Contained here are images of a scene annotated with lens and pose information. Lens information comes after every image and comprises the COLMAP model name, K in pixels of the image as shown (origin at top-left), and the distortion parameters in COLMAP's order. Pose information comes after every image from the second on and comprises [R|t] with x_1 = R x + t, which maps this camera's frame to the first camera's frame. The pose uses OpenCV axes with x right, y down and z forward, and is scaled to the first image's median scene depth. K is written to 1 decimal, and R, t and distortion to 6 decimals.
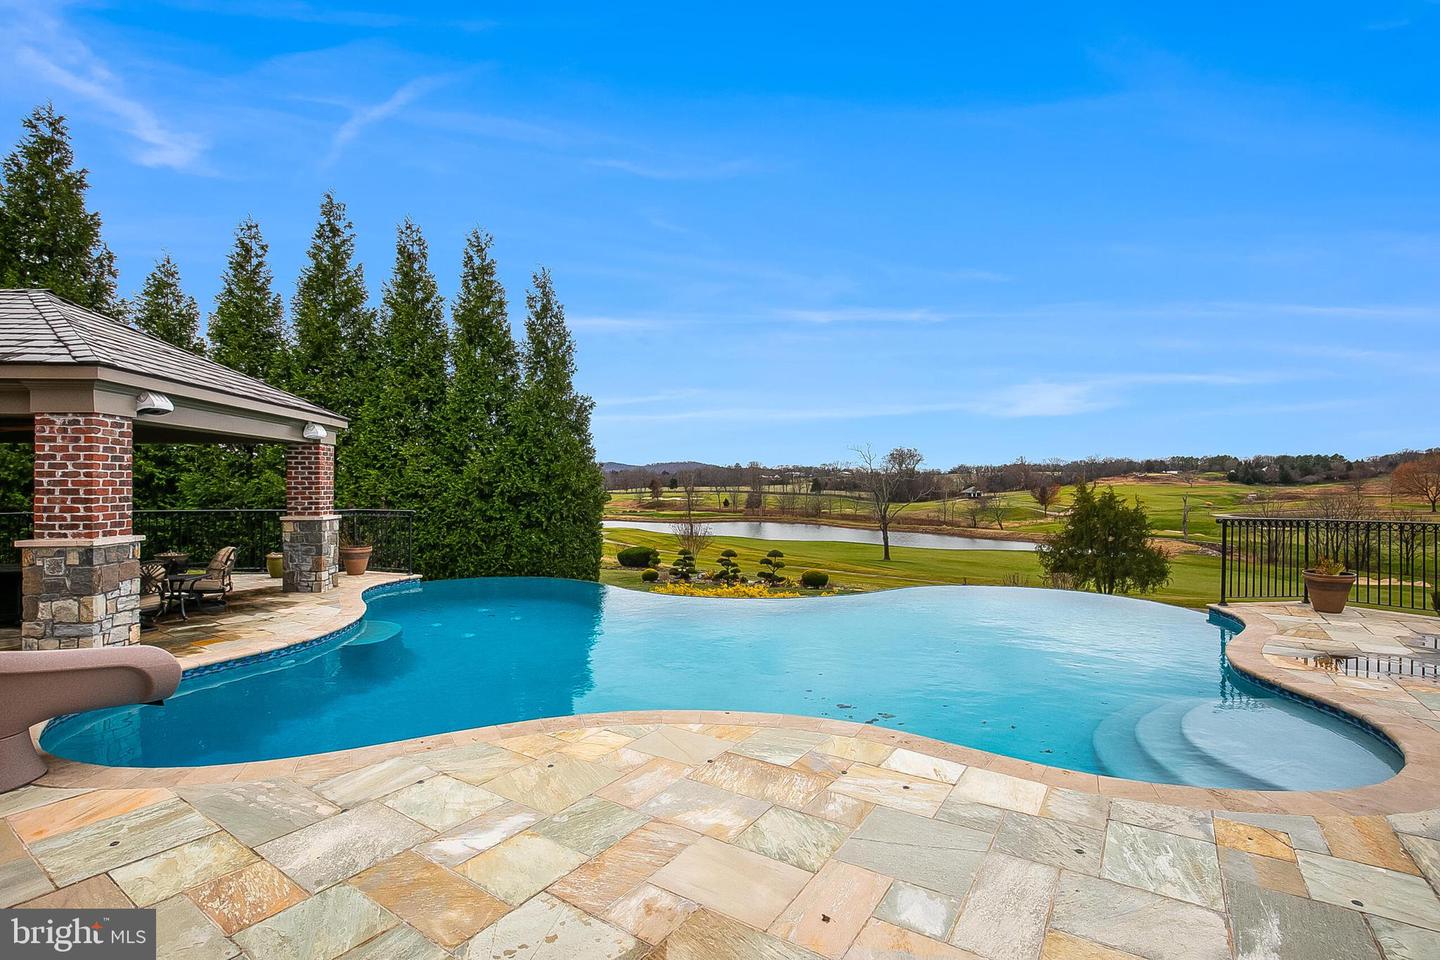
lens RADIAL K [[668.4, 0, 720.0], [0, 668.4, 480.0], [0, 0, 1]] dist [-0.002852, -0.001355]
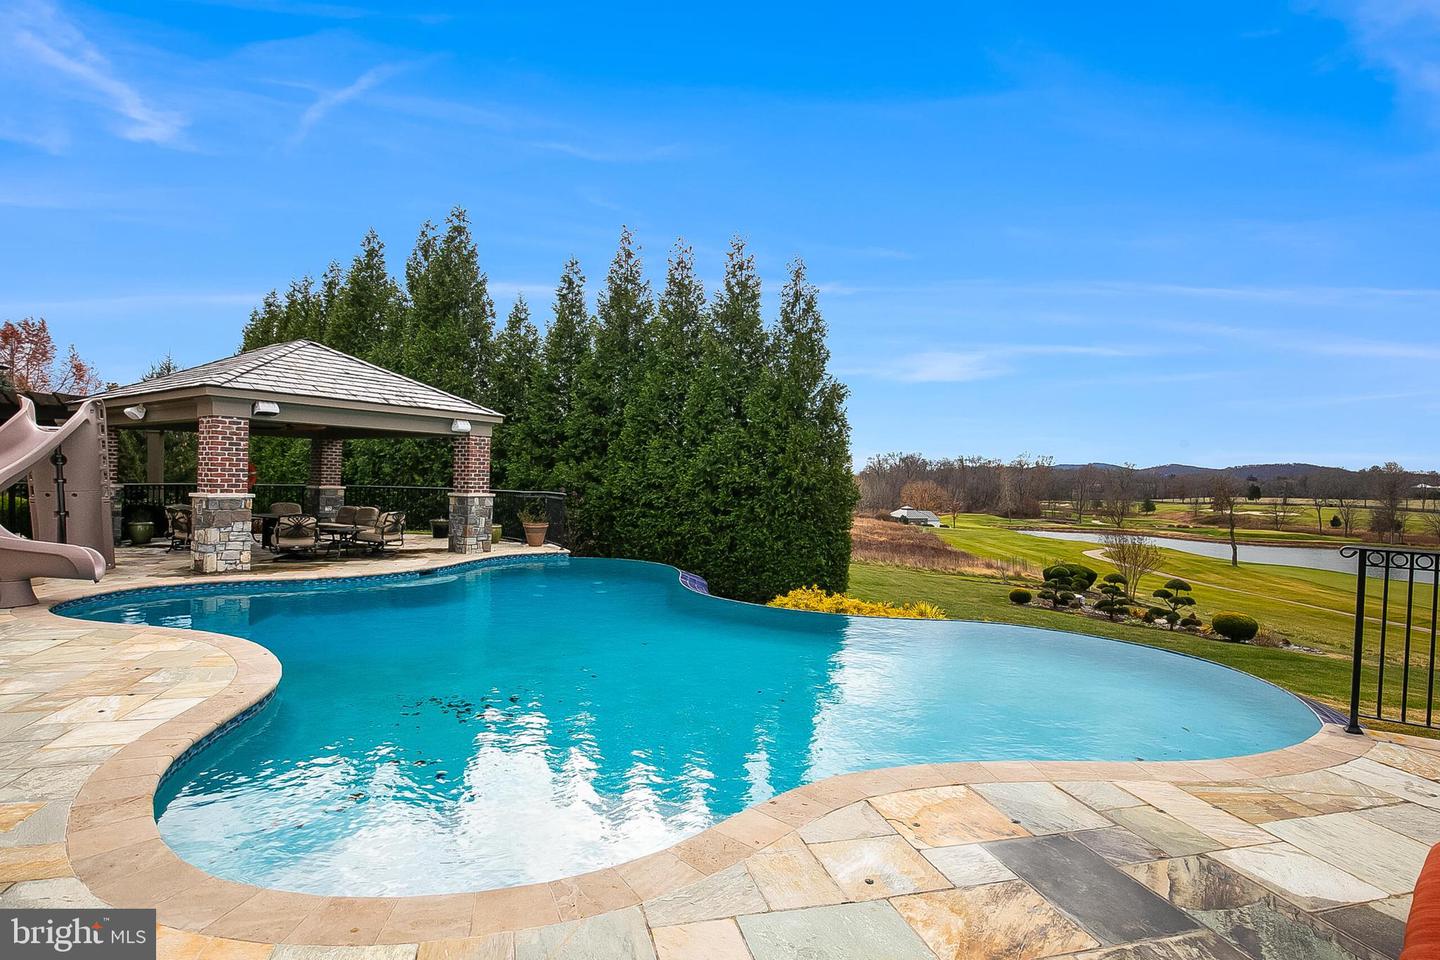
lens RADIAL K [[735.1, 0, 720.0], [0, 735.1, 480.0], [0, 0, 1]] dist [-0.002631, 0.000407]
pose [[0.772627, 0.017680, -0.634614, 0.417403], [-0.020061, 0.999793, 0.003430, 0.009115], [0.634543, 0.010081, 0.772822, 0.147455]]
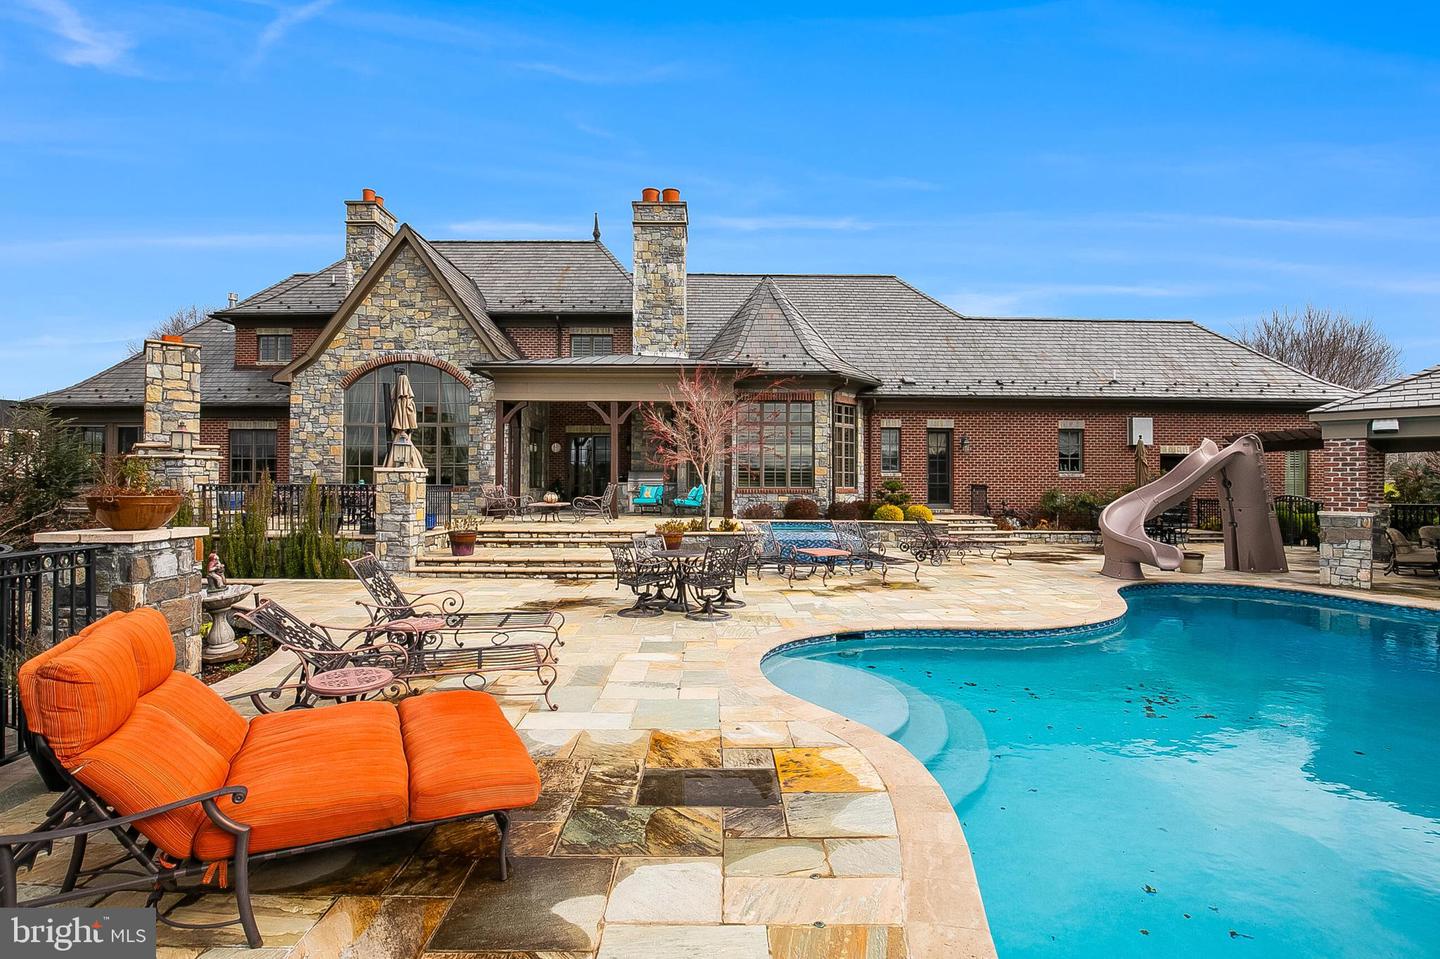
lens RADIAL K [[668.4, 0, 720.0], [0, 668.4, 479.5], [0, 0, 1]] dist [-0.002852, -0.001355]
pose [[-0.804522, -0.006752, -0.593885, 0.503253], [-0.001277, 0.999953, -0.009639, 0.008666], [0.593922, -0.006996, -0.804492, 0.535205]]
